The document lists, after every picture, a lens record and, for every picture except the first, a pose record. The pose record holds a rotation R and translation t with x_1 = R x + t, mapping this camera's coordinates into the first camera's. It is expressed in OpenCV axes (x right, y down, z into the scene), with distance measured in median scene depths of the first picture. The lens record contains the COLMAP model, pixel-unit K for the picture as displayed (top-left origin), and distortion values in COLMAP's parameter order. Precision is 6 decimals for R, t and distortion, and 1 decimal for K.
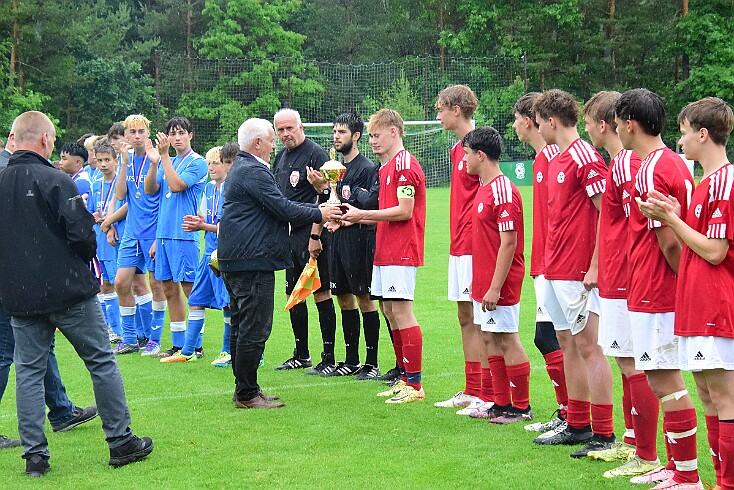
lens RADIAL K [[1918.4, 0, 365.7], [0, 1918.4, 254.3], [0, 0, 1]] dist [0.901420, 2.316480]
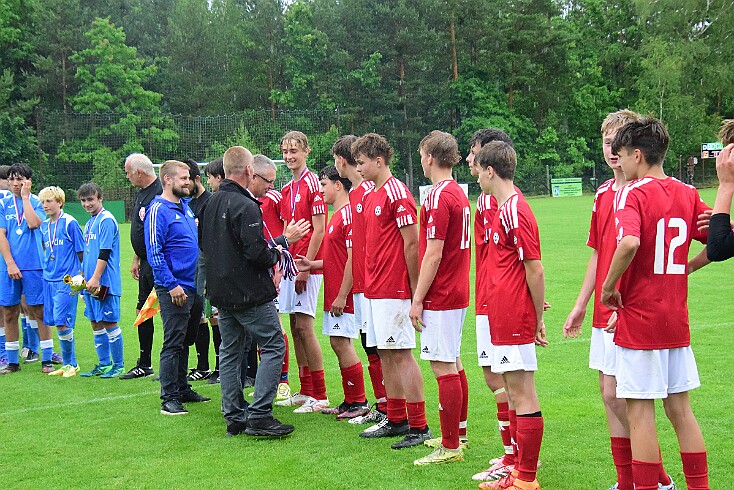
lens RADIAL K [[1918.4, 0, 365.7], [0, 1918.4, 254.3], [0, 0, 1]] dist [0.901420, 2.316480]
pose [[0.995985, -0.026084, 0.085640, -0.010616], [0.027995, 0.999383, -0.021189, 0.020124], [-0.085035, 0.023502, 0.996101, -0.252681]]
